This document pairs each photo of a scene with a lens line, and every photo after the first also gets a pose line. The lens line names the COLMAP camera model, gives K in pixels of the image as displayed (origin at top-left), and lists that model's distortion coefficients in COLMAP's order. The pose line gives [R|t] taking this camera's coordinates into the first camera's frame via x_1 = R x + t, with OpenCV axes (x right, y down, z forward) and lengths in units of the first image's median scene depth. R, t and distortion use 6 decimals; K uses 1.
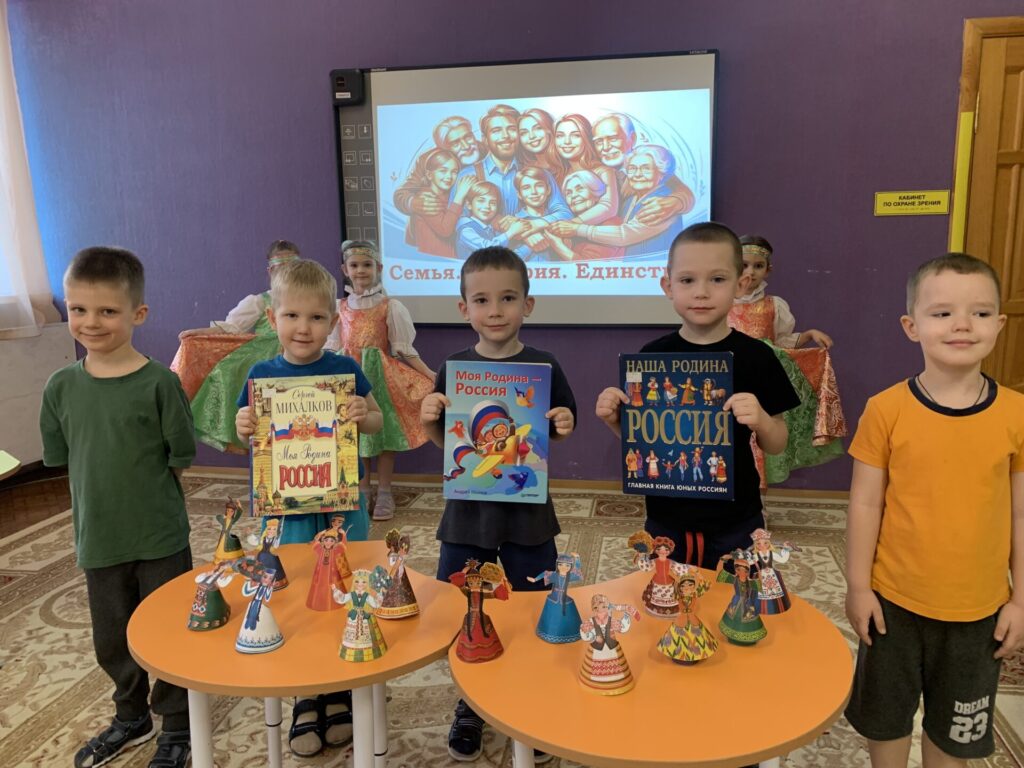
lens RADIAL K [[775.1, 0, 514.7], [0, 775.1, 389.0], [0, 0, 1]] dist [0.088002, -0.194294]
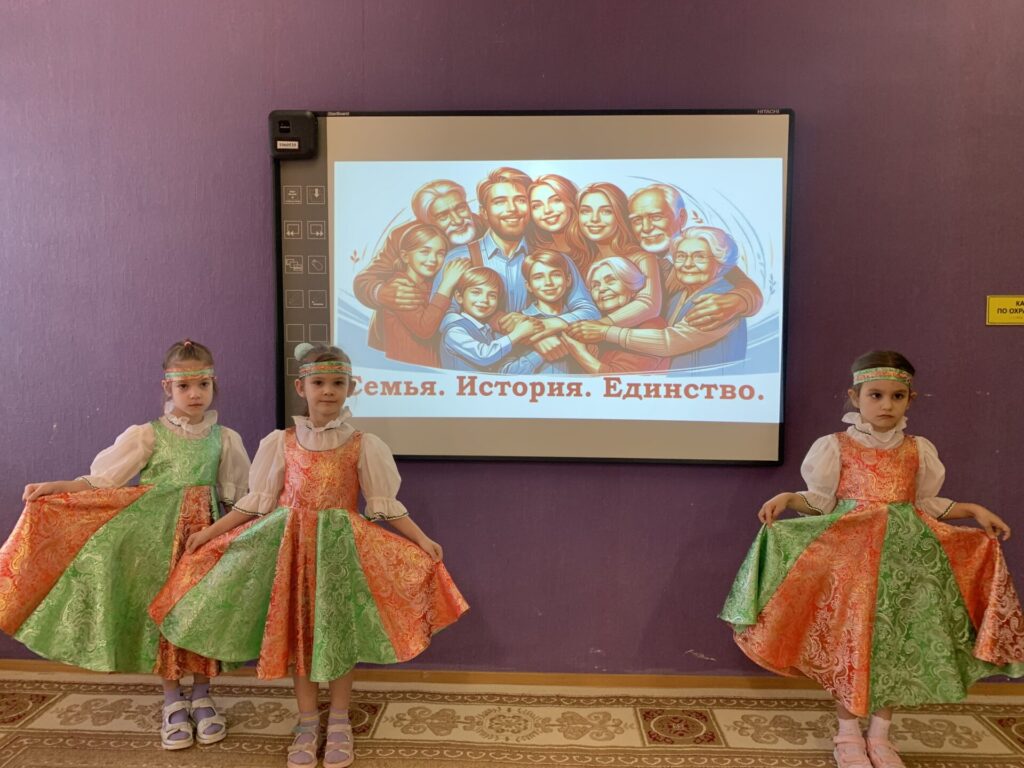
lens RADIAL K [[779.5, 0, 512.0], [0, 779.5, 384.0], [0, 0, 1]] dist [0.101371, -0.162559]
pose [[0.990715, 0.008544, 0.135688, -0.110906], [0.006076, 0.994244, -0.106971, -0.076156], [-0.135821, 0.106803, 0.984960, 0.276311]]
